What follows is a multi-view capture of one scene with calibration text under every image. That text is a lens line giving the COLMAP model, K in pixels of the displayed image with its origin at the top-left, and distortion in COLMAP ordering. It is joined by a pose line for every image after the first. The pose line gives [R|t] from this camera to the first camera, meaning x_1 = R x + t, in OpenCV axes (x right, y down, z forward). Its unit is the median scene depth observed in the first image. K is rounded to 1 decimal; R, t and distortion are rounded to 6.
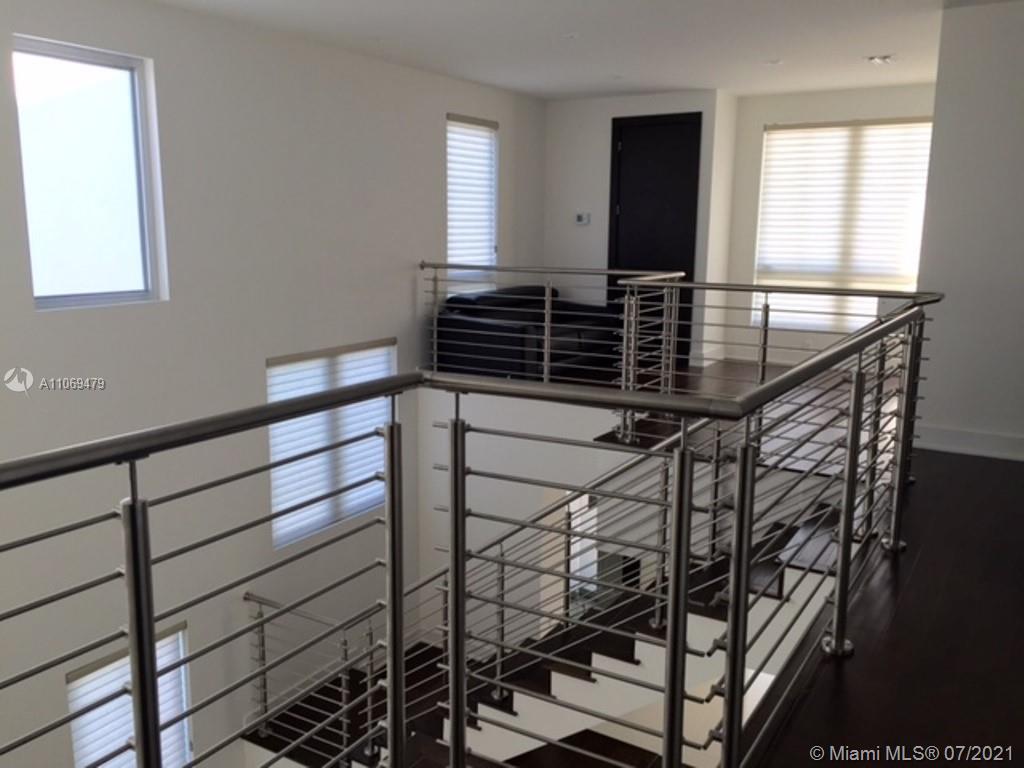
lens RADIAL K [[874.0, 0, 512.0], [0, 874.0, 384.0], [0, 0, 1]] dist [0.091462, -0.124934]
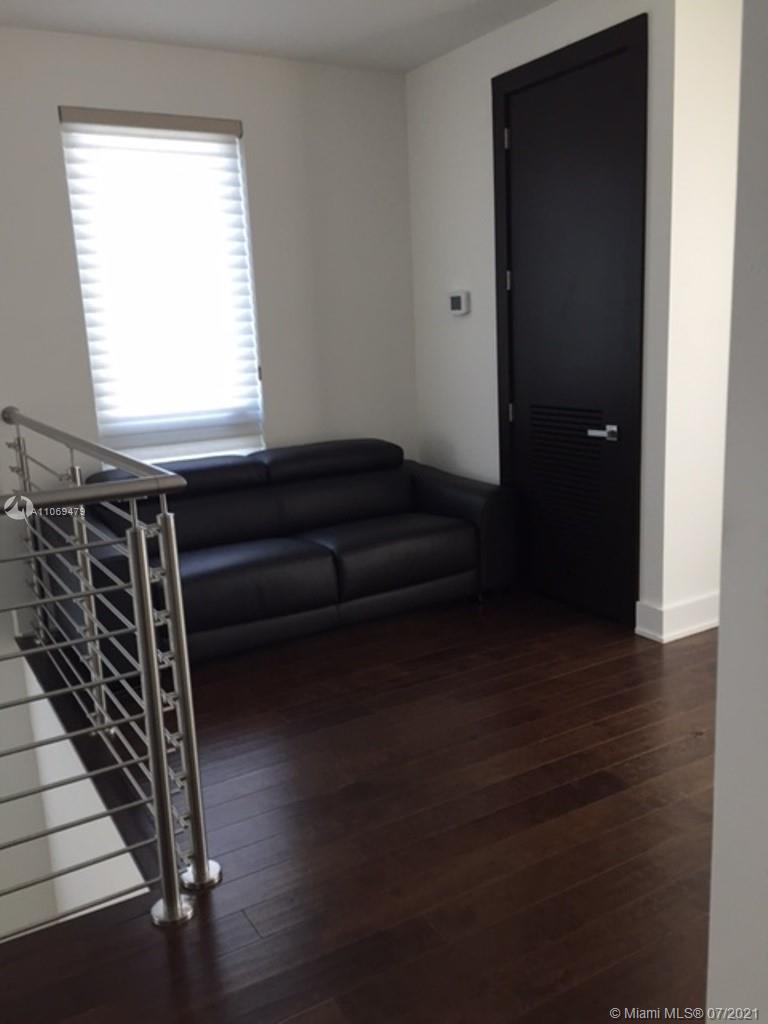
lens RADIAL K [[874.0, 0, 384.0], [0, 874.0, 512.0], [0, 0, 1]] dist [0.091462, -0.124934]
pose [[0.889348, 0.051109, -0.454366, 0.288513], [-0.030661, 0.998163, 0.052262, -0.101109], [0.456202, -0.032548, 0.889281, 0.565799]]
